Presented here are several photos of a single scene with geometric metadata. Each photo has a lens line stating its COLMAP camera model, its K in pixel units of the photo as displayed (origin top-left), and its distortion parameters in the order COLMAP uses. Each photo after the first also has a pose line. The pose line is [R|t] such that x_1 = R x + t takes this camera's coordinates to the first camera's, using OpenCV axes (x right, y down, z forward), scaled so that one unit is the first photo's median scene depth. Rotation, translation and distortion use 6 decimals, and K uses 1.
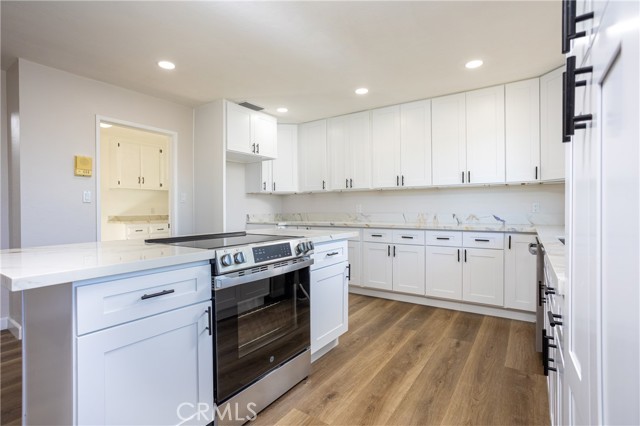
lens RADIAL K [[319.6, 0, 306.3], [0, 319.6, 210.1], [0, 0, 1]] dist [-0.023013, 0.004585]
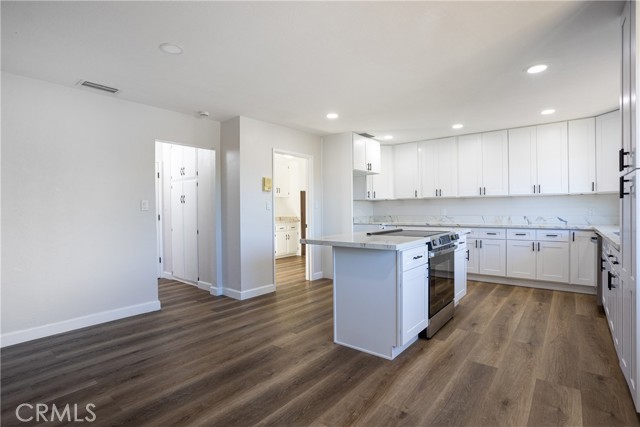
lens RADIAL K [[319.6, 0, 316.7], [0, 319.6, 211.1], [0, 0, 1]] dist [-0.023013, 0.004585]
pose [[0.997931, -0.003098, -0.064221, -0.340879], [0.003253, 0.999992, 0.002309, -0.016554], [0.064213, -0.002513, 0.997933, -0.394967]]
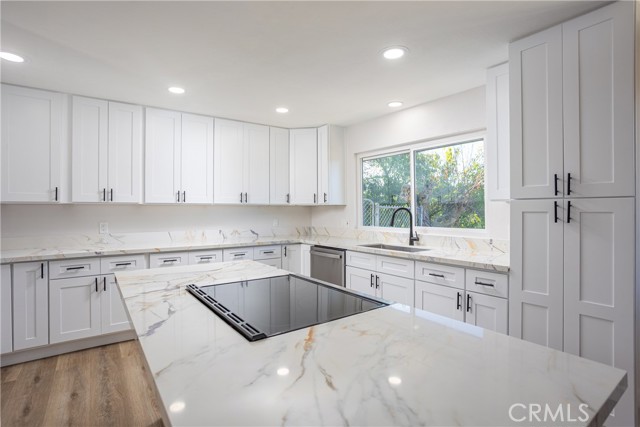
lens RADIAL K [[319.6, 0, 331.0], [0, 319.6, 216.0], [0, 0, 1]] dist [-0.023013, 0.004585]
pose [[0.302963, -0.011133, 0.952937, -0.491096], [-0.000727, 0.999929, 0.011914, -0.053710], [-0.953002, -0.004302, 0.302933, 0.358234]]
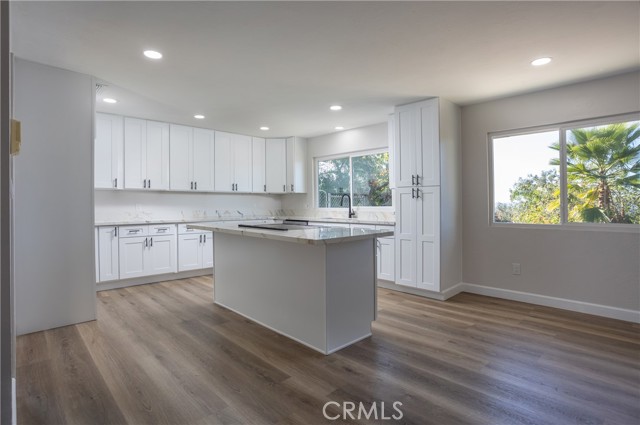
lens RADIAL K [[319.6, 0, 325.9], [0, 319.6, 211.7], [0, 0, 1]] dist [-0.023013, 0.004585]
pose [[0.181312, -0.015940, 0.983296, -1.001404], [-0.001238, 0.999864, 0.016437, -0.009038], [-0.983425, -0.004197, 0.181268, 0.257105]]
